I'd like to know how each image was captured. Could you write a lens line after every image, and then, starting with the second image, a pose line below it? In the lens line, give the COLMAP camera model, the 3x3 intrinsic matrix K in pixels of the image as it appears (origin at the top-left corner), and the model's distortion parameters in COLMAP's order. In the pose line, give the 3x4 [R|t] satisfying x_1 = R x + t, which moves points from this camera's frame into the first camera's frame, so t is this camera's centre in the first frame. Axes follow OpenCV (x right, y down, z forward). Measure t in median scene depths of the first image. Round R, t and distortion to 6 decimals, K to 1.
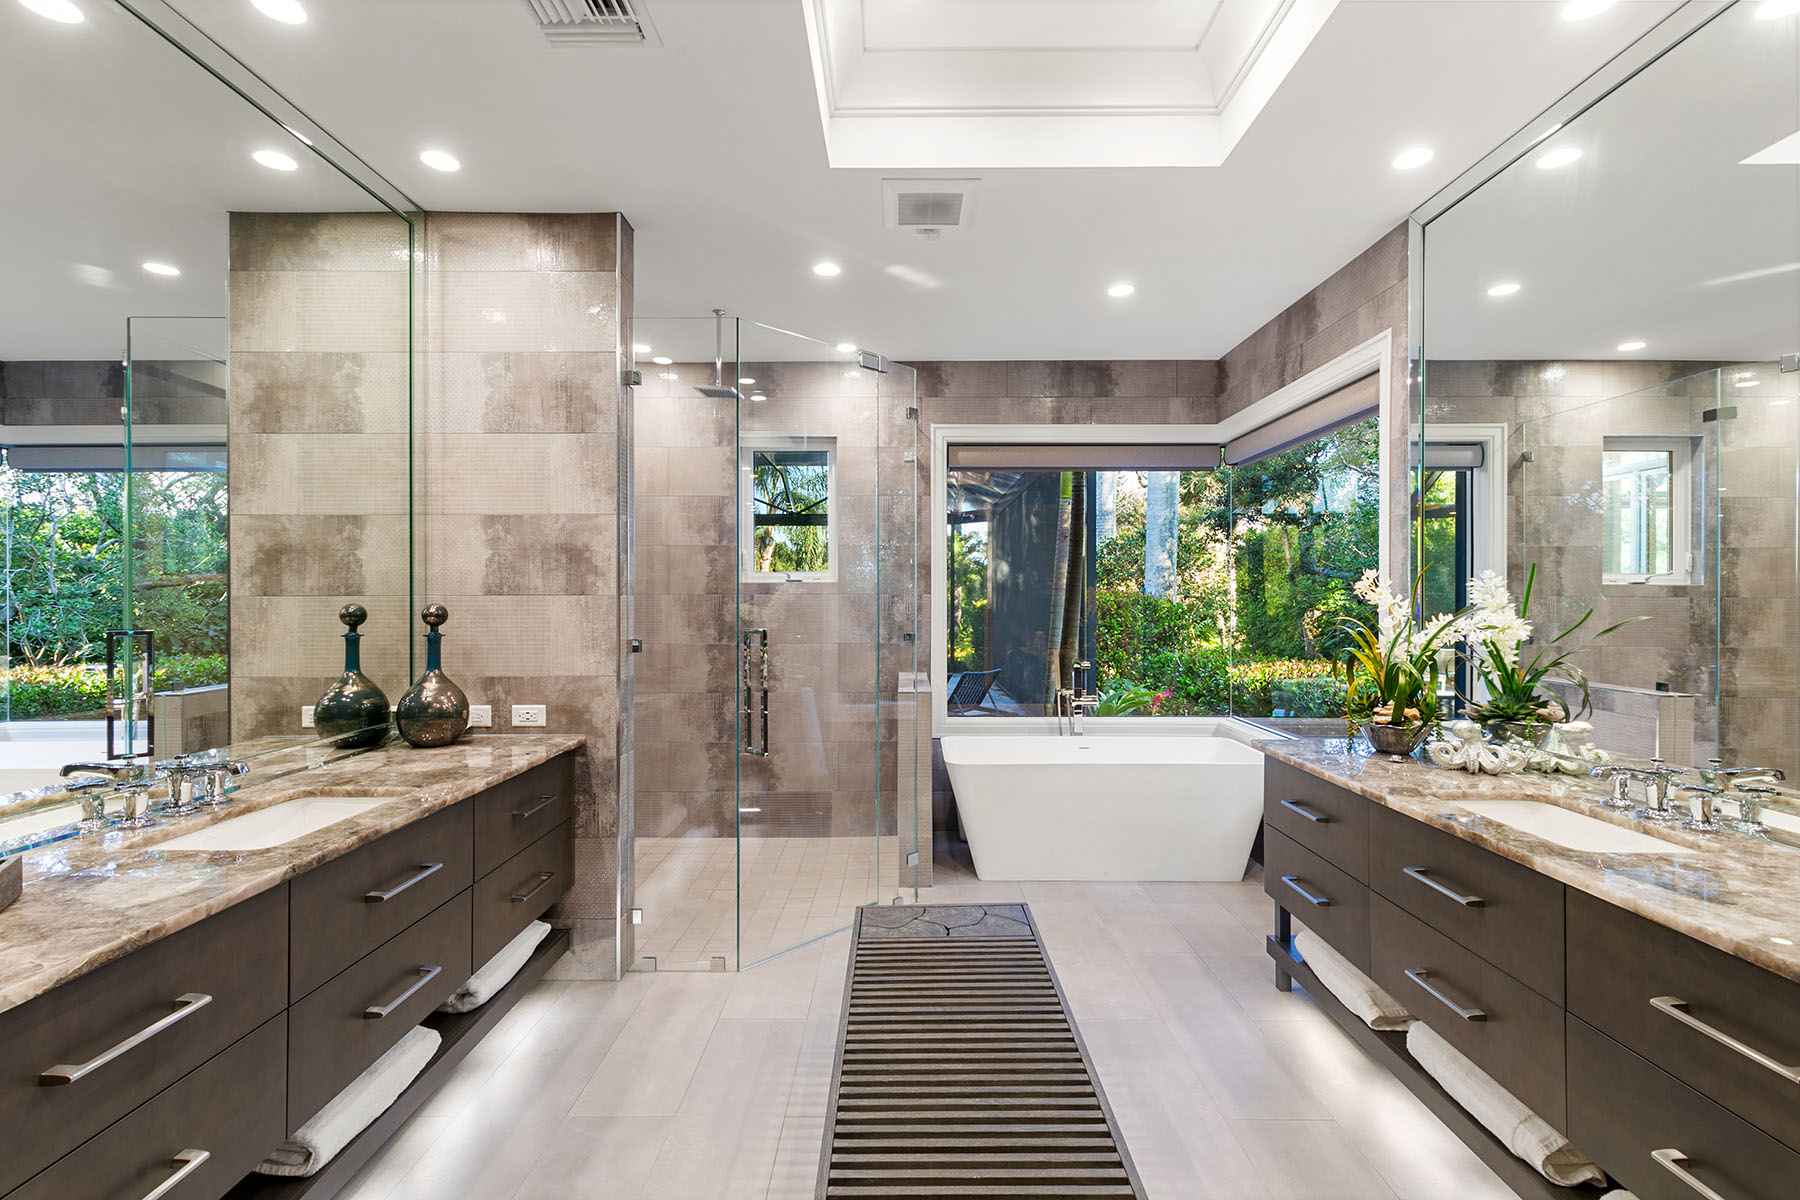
lens RADIAL K [[800.0, 0, 909.3], [0, 800.0, 600.6], [0, 0, 1]] dist [0.012581, -0.001423]
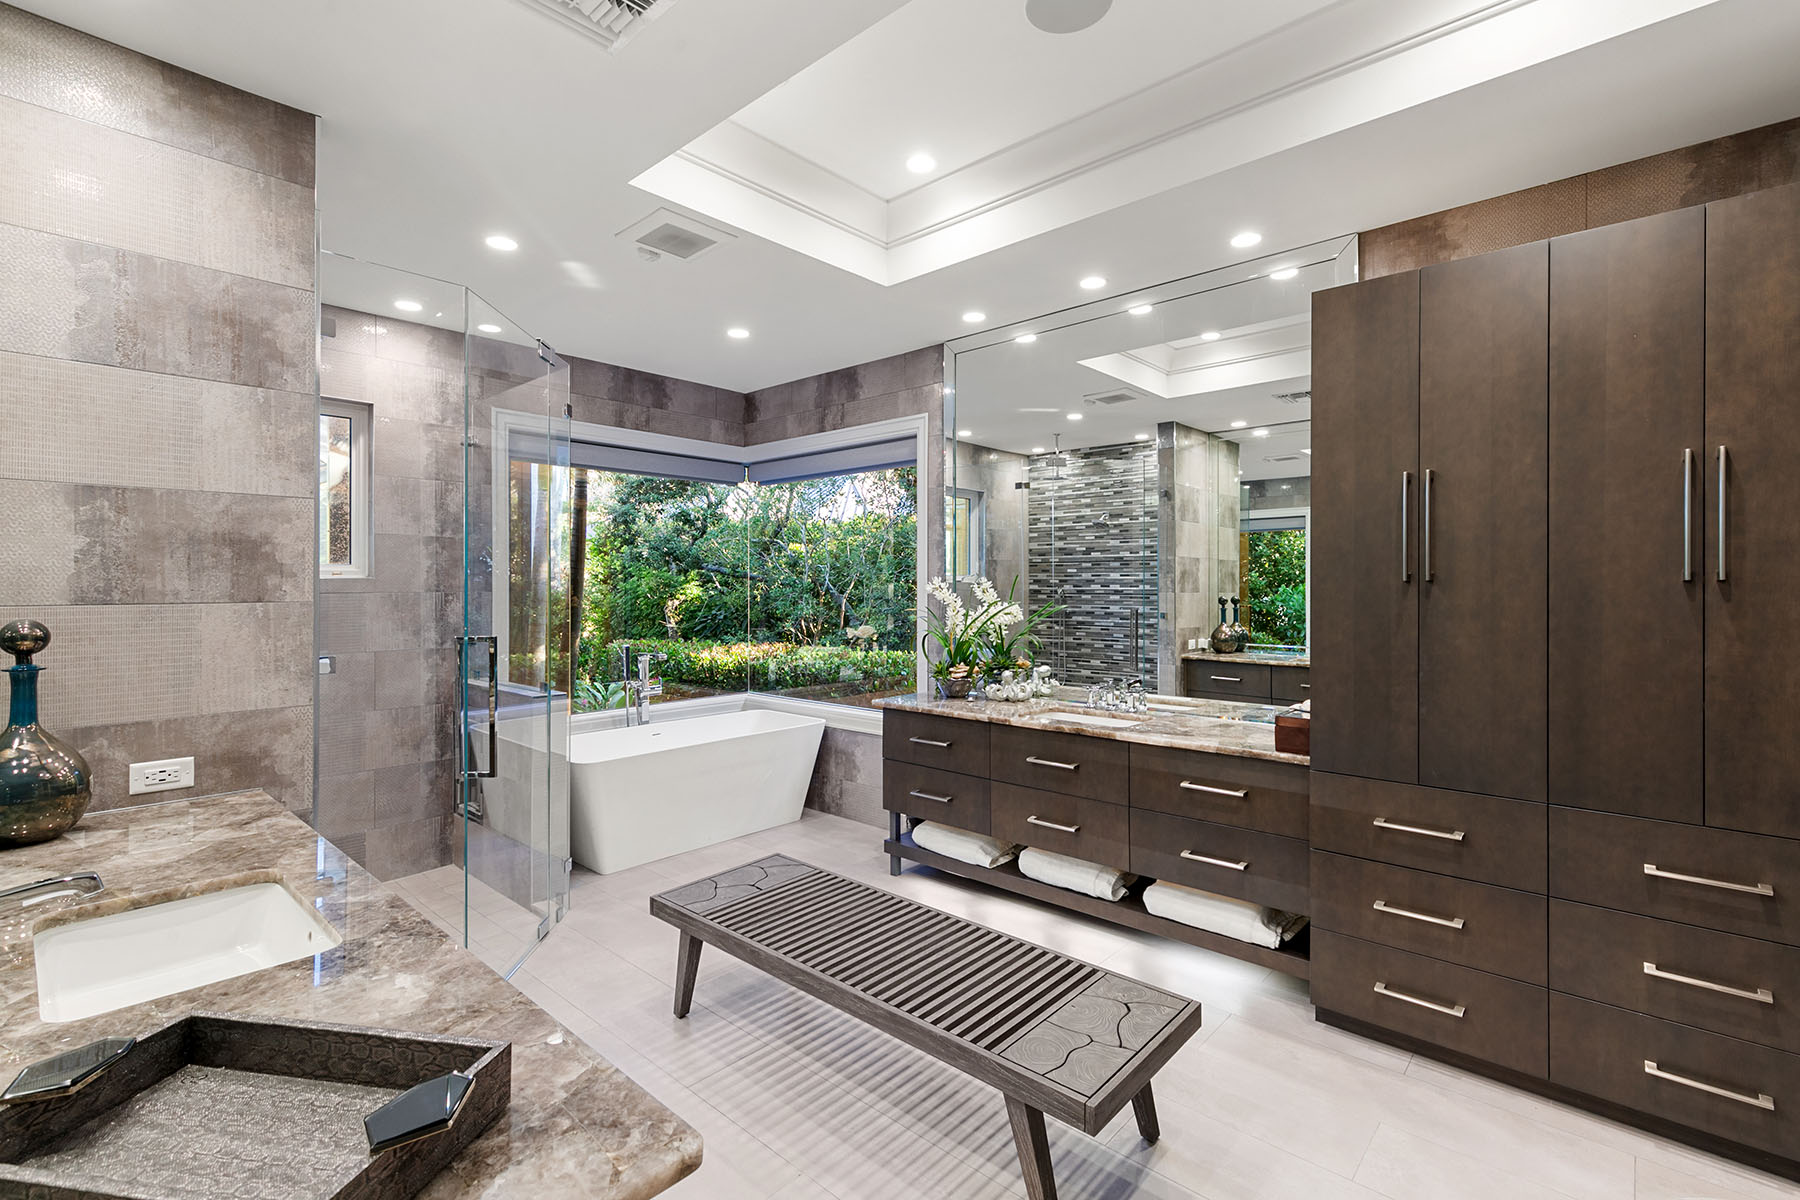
lens RADIAL K [[800.0, 0, 904.4], [0, 800.0, 584.5], [0, 0, 1]] dist [0.012581, -0.001423]
pose [[0.674357, 0.000097, 0.738405, -0.557421], [0.003893, 0.999986, -0.003687, -0.018365], [-0.738395, 0.005361, 0.674347, 0.043000]]
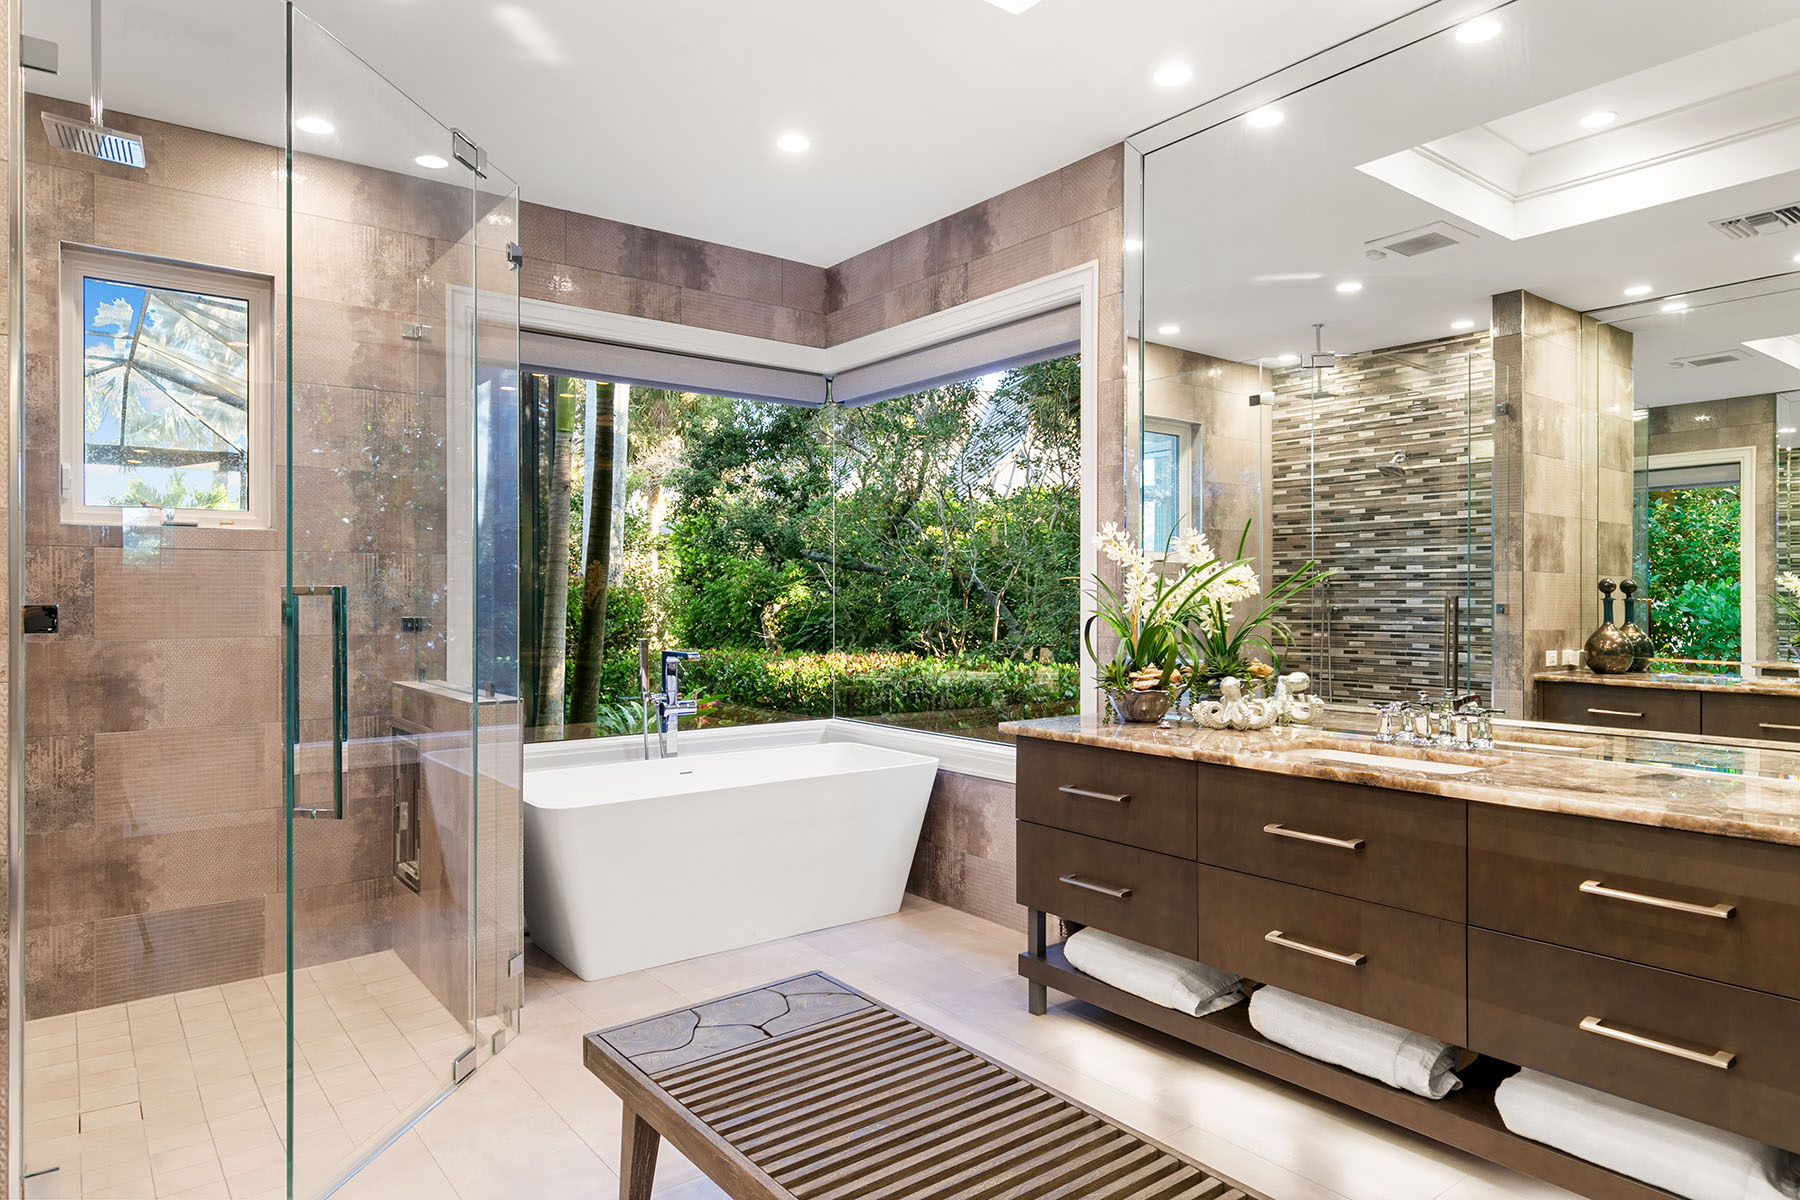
lens RADIAL K [[1071.4, 0, 902.4], [0, 1071.4, 597.9], [0, 0, 1]] dist [0.005498, -0.004950]
pose [[0.795616, -0.000833, 0.605800, -0.331638], [0.002821, 0.999993, -0.002329, 0.048154], [-0.605794, 0.003562, 0.795613, 0.186995]]
